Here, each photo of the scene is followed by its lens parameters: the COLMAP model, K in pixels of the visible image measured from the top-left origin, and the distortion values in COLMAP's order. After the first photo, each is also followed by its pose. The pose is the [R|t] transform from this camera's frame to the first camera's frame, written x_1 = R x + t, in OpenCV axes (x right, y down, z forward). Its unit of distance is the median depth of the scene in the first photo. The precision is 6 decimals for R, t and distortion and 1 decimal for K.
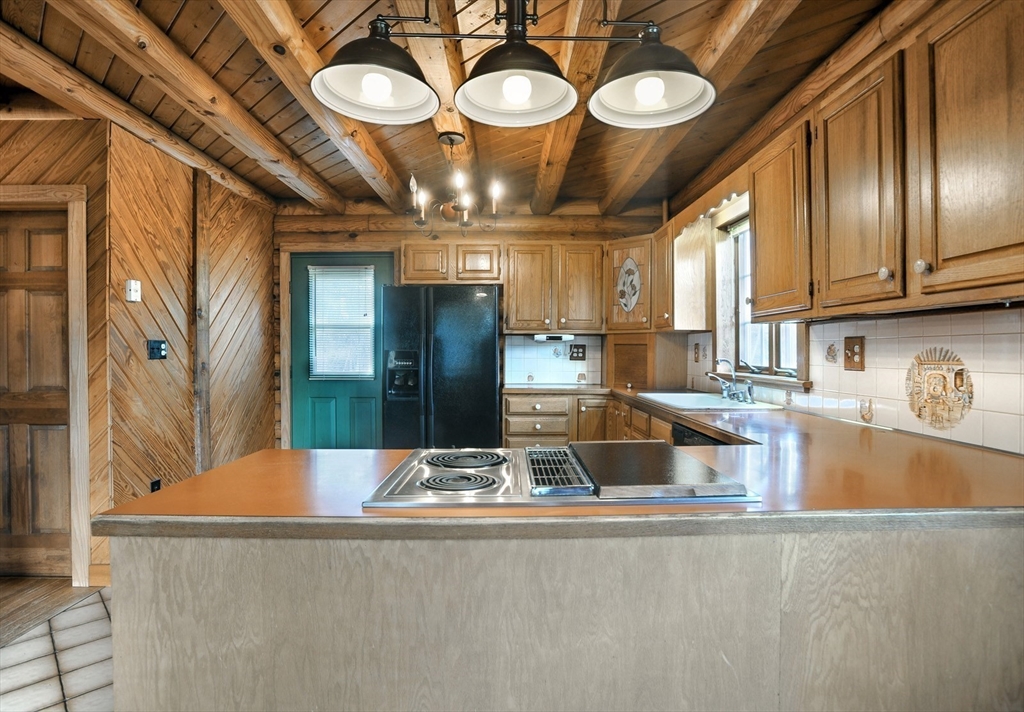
lens RADIAL K [[540.7, 0, 514.3], [0, 540.7, 350.6], [0, 0, 1]] dist [-0.019902, 0.000621]
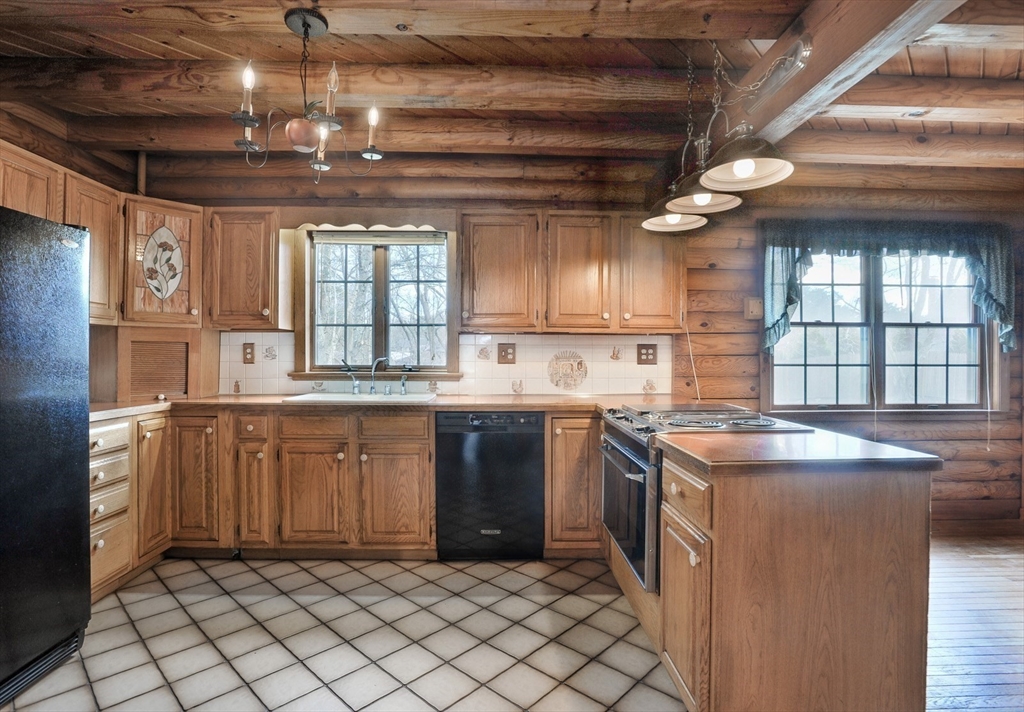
lens RADIAL K [[543.8, 0, 508.5], [0, 543.8, 355.2], [0, 0, 1]] dist [-0.001438, 0.000915]
pose [[-0.013945, -0.003340, 0.999897, -0.570757], [-0.003061, 0.999990, 0.003298, 0.002566], [-0.999898, -0.003014, -0.013955, 0.550423]]
